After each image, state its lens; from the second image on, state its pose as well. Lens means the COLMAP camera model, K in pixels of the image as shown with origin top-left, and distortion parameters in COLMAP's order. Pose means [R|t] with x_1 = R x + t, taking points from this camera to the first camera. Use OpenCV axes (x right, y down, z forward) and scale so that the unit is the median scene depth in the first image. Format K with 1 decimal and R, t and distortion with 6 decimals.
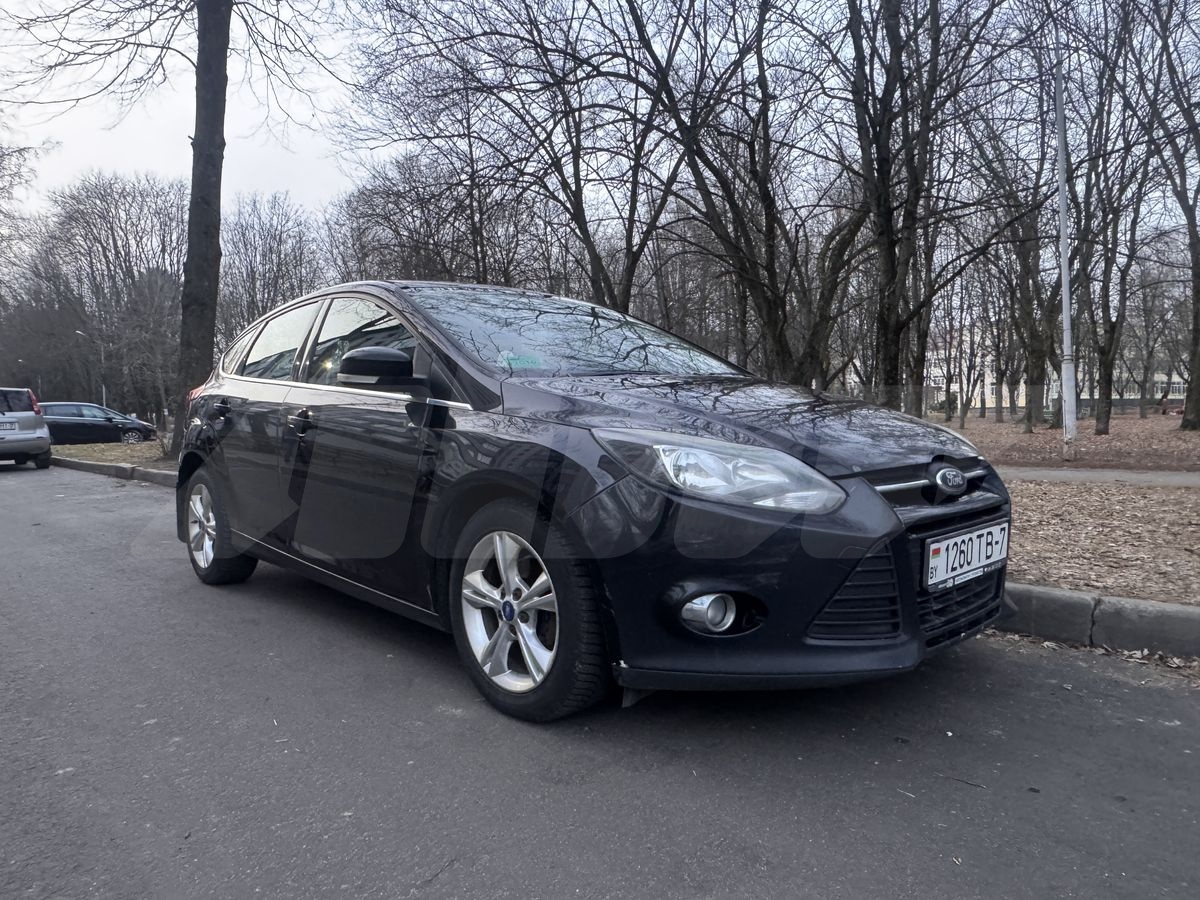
lens RADIAL K [[806.4, 0, 603.3], [0, 806.4, 454.8], [0, 0, 1]] dist [-0.004100, 0.008702]
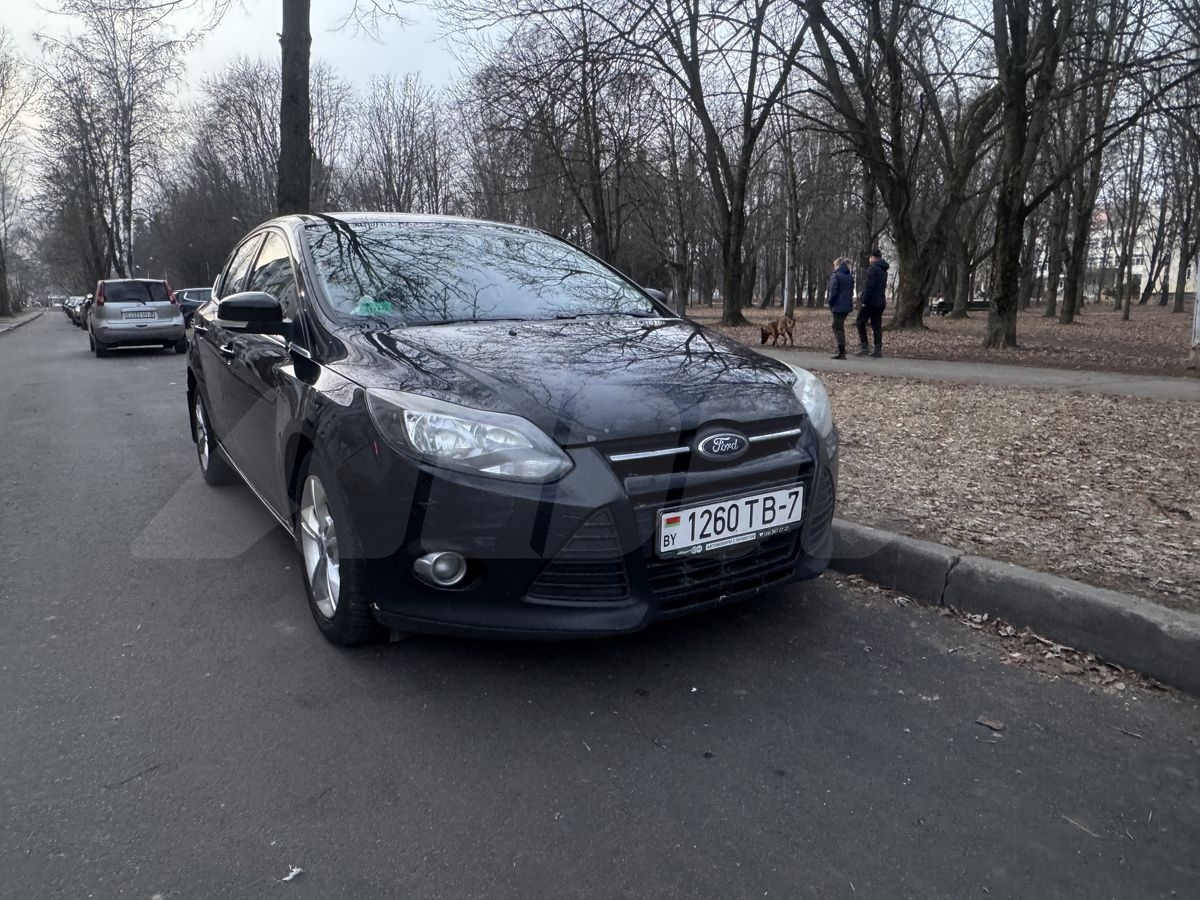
lens RADIAL K [[806.4, 0, 596.4], [0, 806.4, 444.3], [0, 0, 1]] dist [-0.004100, 0.008702]
pose [[0.984850, 0.037584, -0.169285, 0.367906], [-0.015183, 0.991171, 0.131721, -0.082053], [0.172741, -0.127155, 0.976725, -0.001518]]
